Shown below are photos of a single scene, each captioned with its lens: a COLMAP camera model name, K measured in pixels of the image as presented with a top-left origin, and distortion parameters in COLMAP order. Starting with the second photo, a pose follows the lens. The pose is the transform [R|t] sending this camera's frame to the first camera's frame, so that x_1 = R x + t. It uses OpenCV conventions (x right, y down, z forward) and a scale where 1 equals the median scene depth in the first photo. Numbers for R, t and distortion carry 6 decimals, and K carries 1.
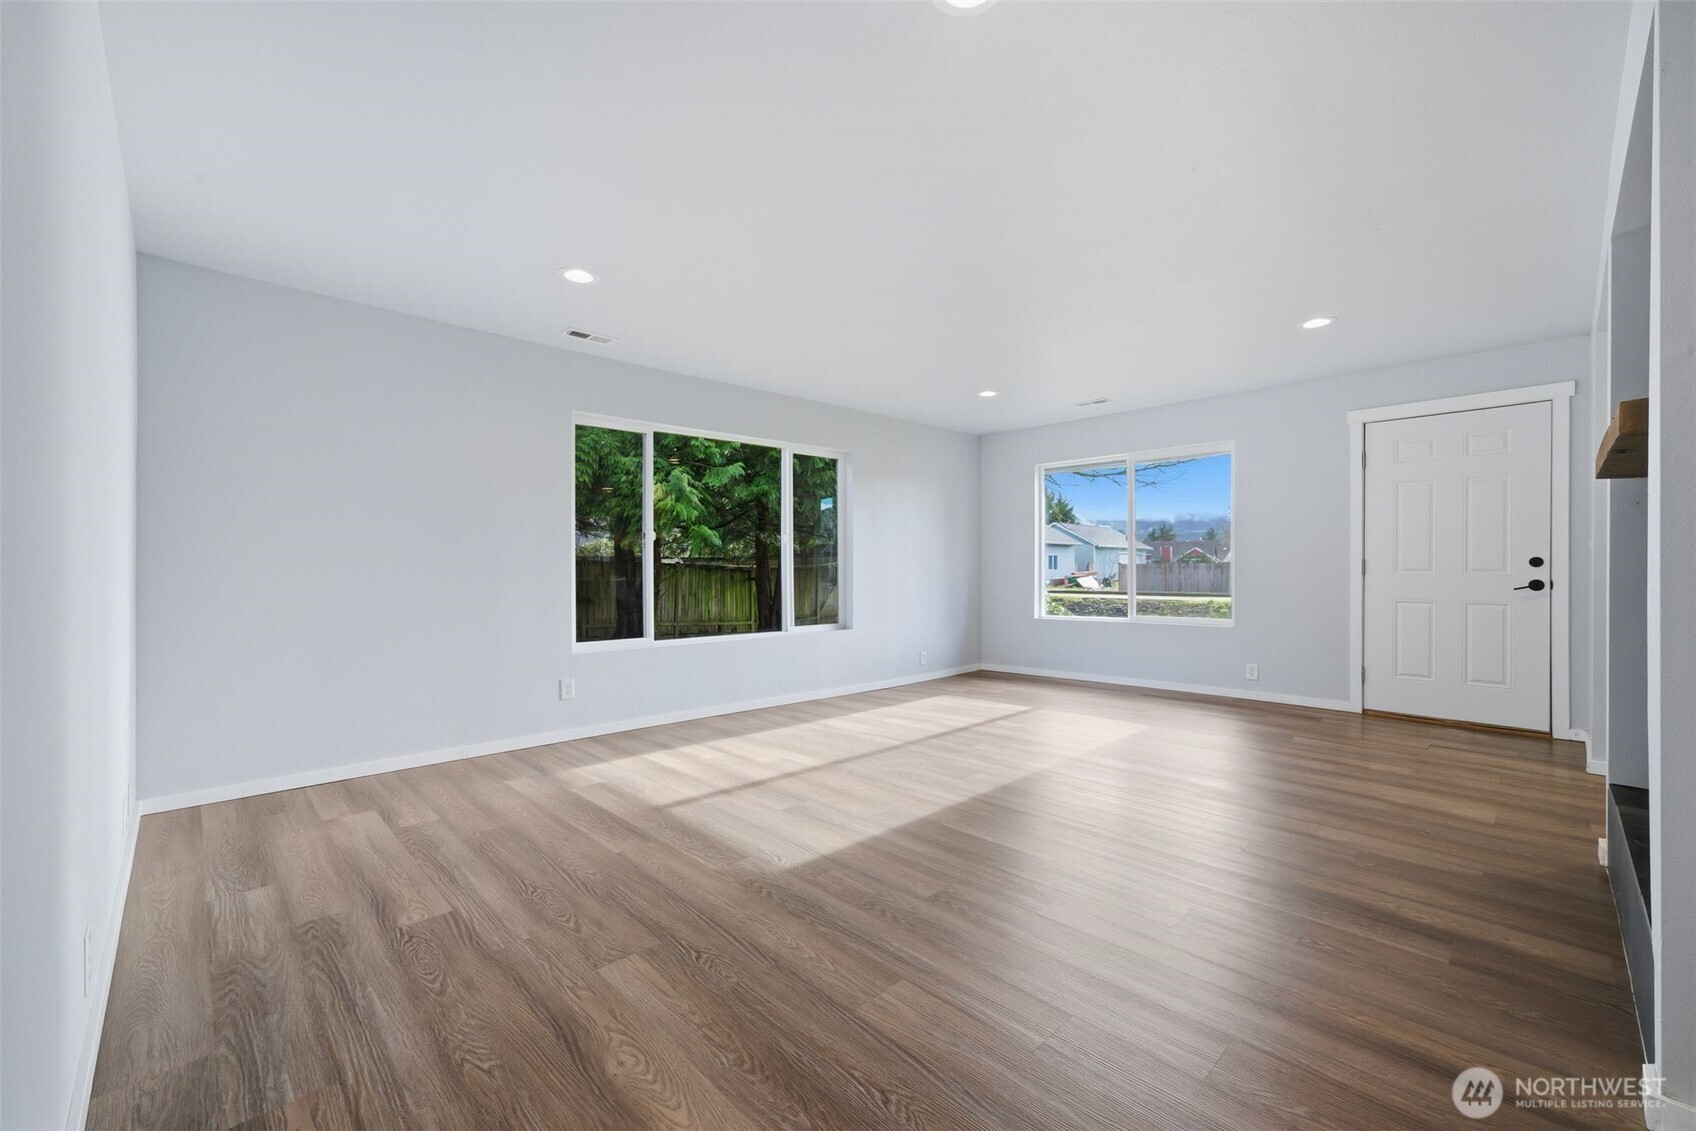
lens RADIAL K [[699.0, 0, 848.0], [0, 699.0, 565.5], [0, 0, 1]] dist [-0.042846, -0.000016]
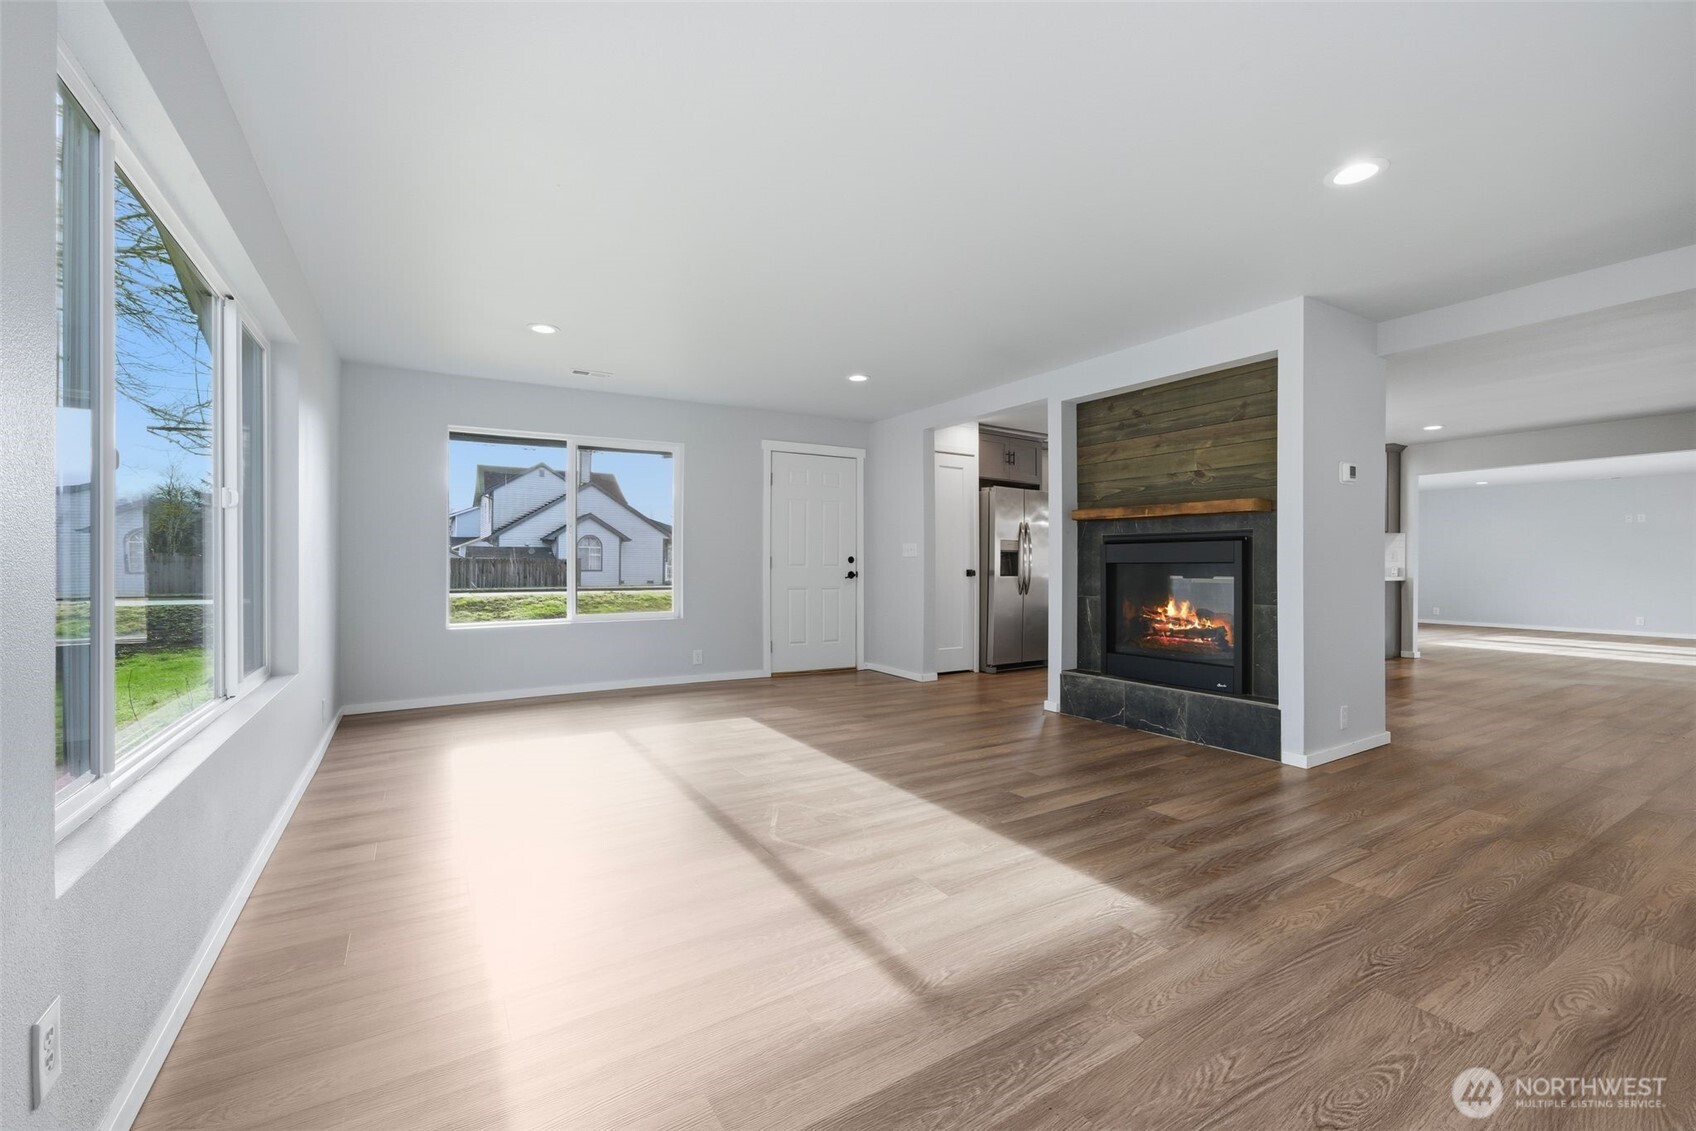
lens RADIAL K [[688.7, 0, 854.5], [0, 688.7, 570.7], [0, 0, 1]] dist [-0.008140, -0.000097]
pose [[0.214574, -0.008130, 0.976674, -0.784827], [-0.005040, 0.999943, 0.009431, 0.006538], [-0.976695, -0.006946, 0.214521, 0.912105]]
